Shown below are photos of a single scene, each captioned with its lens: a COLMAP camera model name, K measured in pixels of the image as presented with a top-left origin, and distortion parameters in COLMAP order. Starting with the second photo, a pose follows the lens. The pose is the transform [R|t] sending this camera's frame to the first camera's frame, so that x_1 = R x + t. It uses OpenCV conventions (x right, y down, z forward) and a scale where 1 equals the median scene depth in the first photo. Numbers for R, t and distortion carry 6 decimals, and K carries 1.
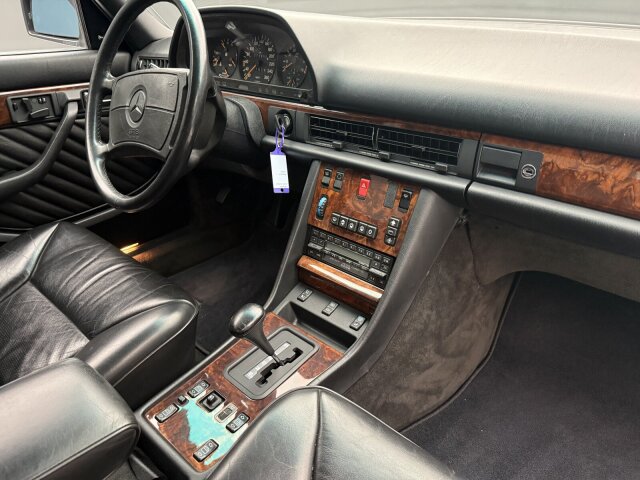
lens RADIAL K [[460.4, 0, 320.0], [0, 460.4, 240.0], [0, 0, 1]] dist [0.130784, -0.190953]
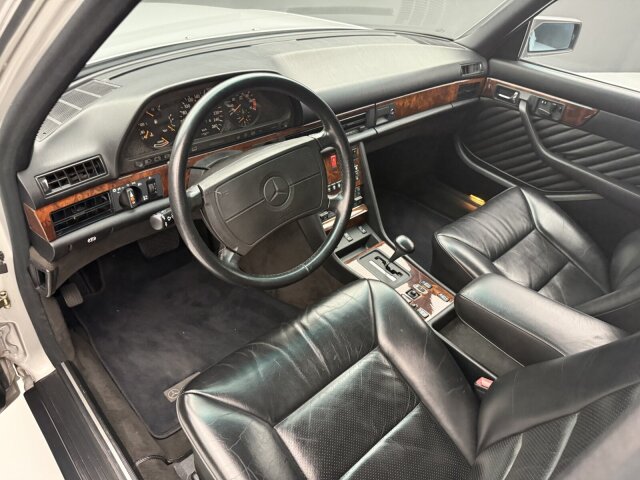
lens RADIAL K [[460.4, 0, 320.0], [0, 460.4, 240.0], [0, 0, 1]] dist [0.130784, -0.190953]
pose [[0.048816, -0.556305, 0.829543, -1.298971], [0.384521, 0.776987, 0.498432, -0.671636], [-0.921825, 0.294645, 0.251840, 0.676783]]
